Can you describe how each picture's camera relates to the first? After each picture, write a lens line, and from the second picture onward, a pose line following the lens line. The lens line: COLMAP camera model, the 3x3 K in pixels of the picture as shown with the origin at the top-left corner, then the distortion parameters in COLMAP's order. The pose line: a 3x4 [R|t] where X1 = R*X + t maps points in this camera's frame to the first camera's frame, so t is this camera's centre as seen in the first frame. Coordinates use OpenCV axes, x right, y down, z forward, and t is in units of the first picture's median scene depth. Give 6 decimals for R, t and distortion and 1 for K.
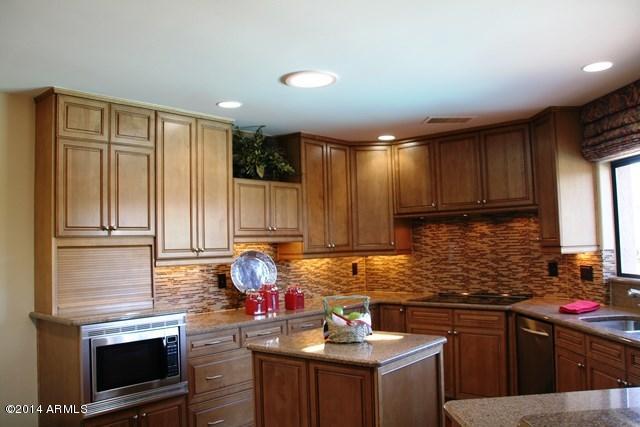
lens RADIAL K [[539.6, 0, 320.0], [0, 539.6, 213.5], [0, 0, 1]] dist [-0.178623, 0.160772]
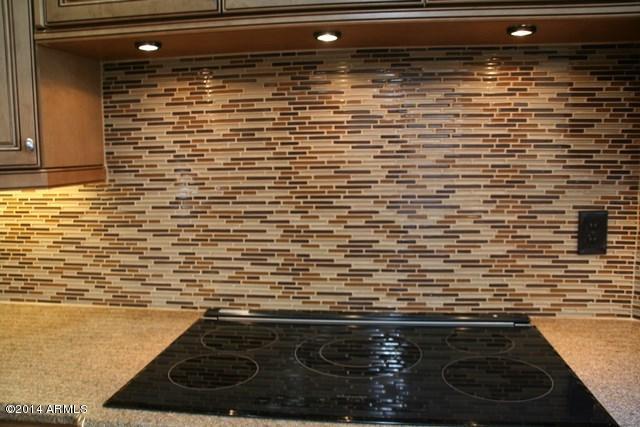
lens RADIAL K [[539.6, 0, 320.0], [0, 539.6, 213.5], [0, 0, 1]] dist [-0.178623, 0.160772]
pose [[0.828594, -0.048378, 0.557755, 0.113525], [-0.040996, 0.988342, 0.146629, 0.048443], [-0.558347, -0.144362, 0.816951, 0.739691]]
